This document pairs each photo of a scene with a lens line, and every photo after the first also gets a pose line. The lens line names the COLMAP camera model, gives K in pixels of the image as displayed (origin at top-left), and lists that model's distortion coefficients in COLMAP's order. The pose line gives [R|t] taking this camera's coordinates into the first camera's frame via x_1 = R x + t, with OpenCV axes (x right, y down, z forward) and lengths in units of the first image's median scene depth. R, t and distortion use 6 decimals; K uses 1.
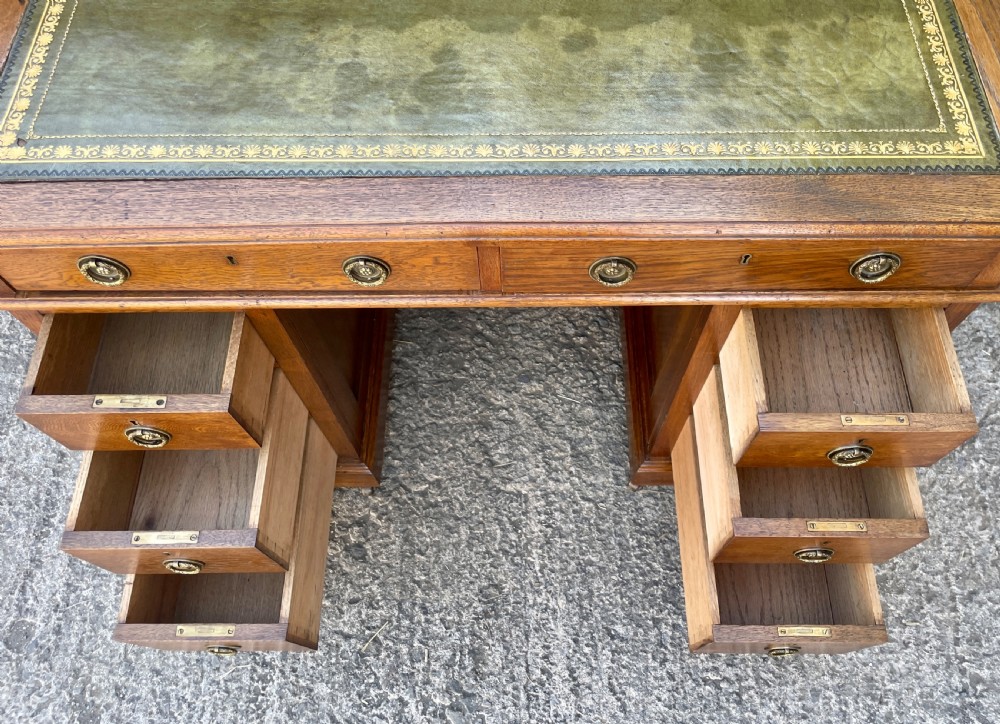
lens RADIAL K [[801.6, 0, 526.1], [0, 801.6, 339.1], [0, 0, 1]] dist [0.077823, -0.104419]
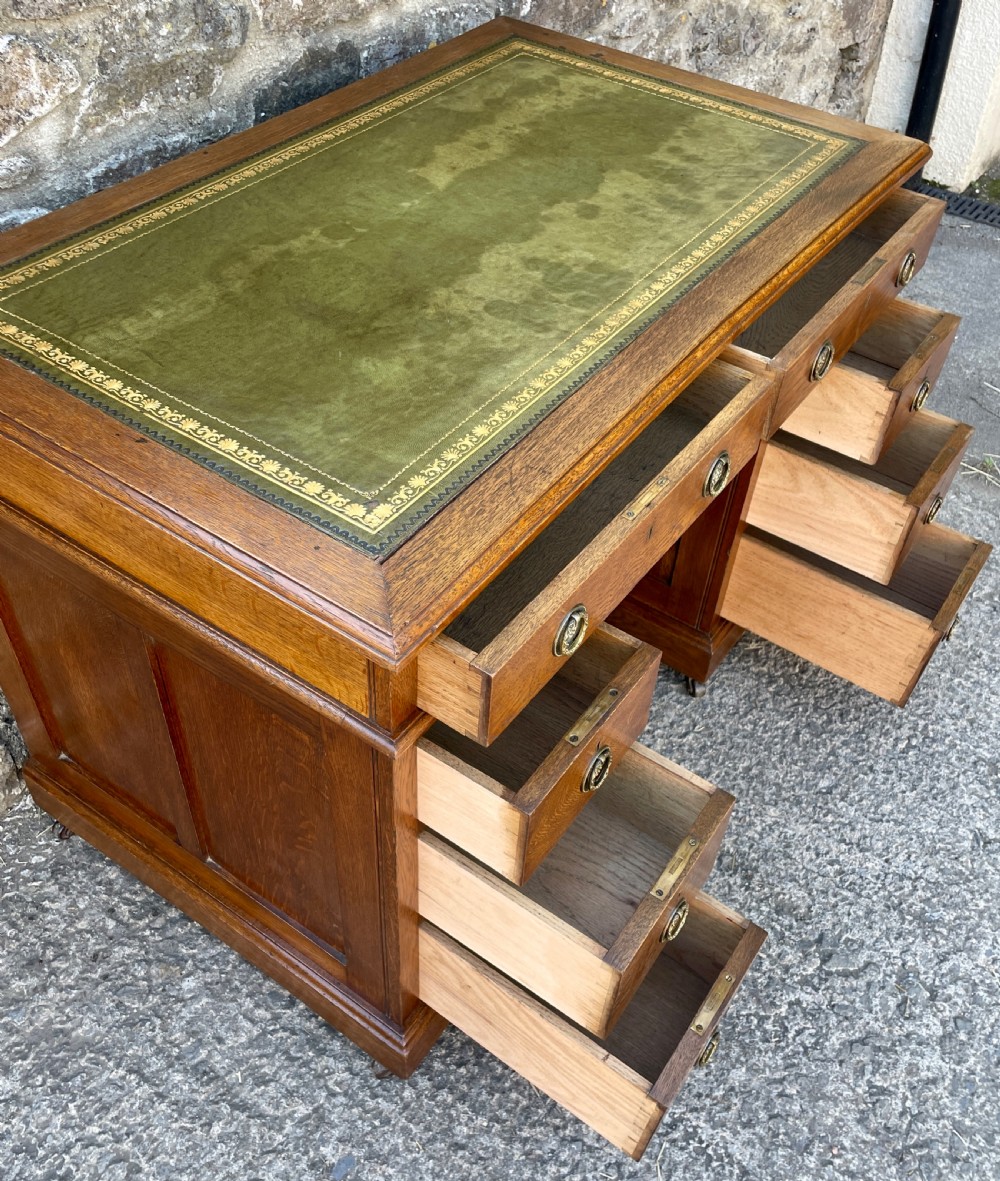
lens RADIAL K [[1094.7, 0, 514.0], [0, 1094.7, 606.4], [0, 0, 1]] dist [0.031452, 0.000000]
pose [[0.567010, -0.561864, 0.602336, -0.743467], [0.701946, 0.712221, 0.003587, -0.042329], [-0.431012, 0.420773, 0.798235, 0.060014]]
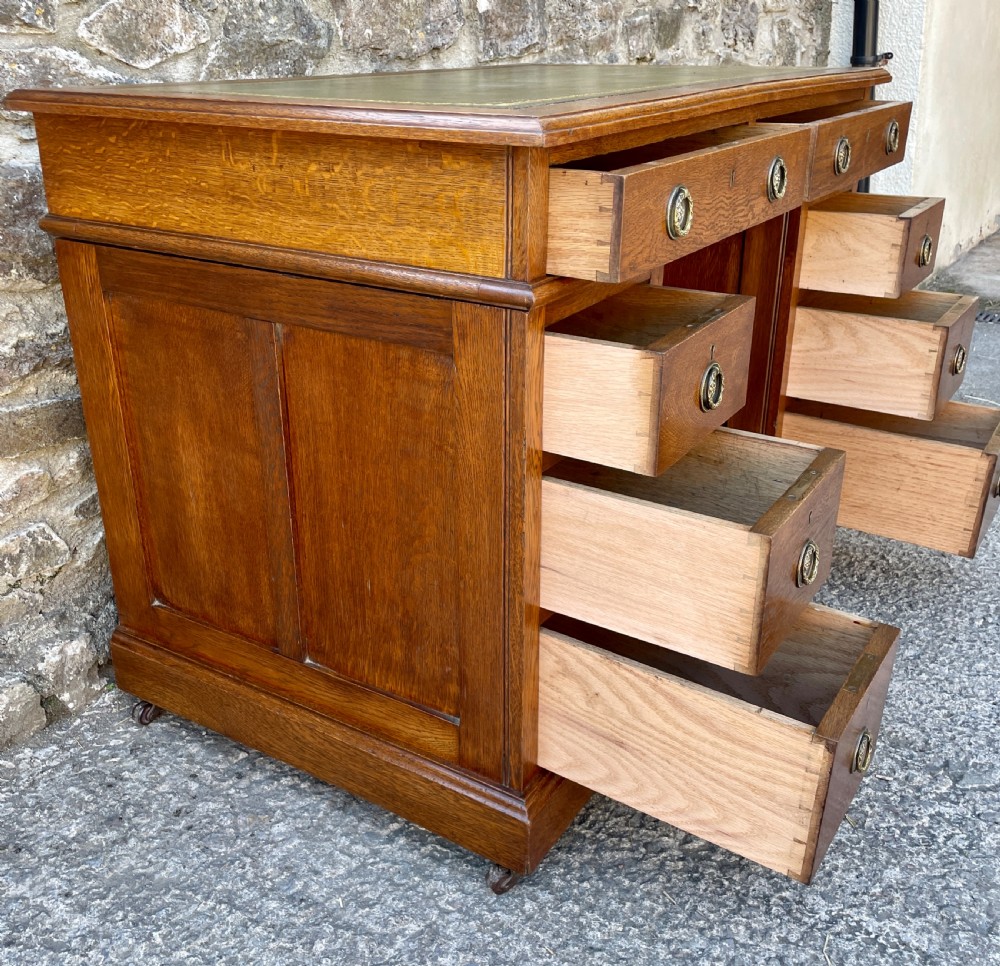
lens RADIAL K [[1049.8, 0, 485.1], [0, 1049.8, 483.9], [0, 0, 1]] dist [0.027674, 0.000000]
pose [[0.544091, -0.332166, 0.770474, -1.012434], [0.746083, 0.611634, -0.263180, 0.200692], [-0.383829, 0.718032, 0.580608, 0.360646]]
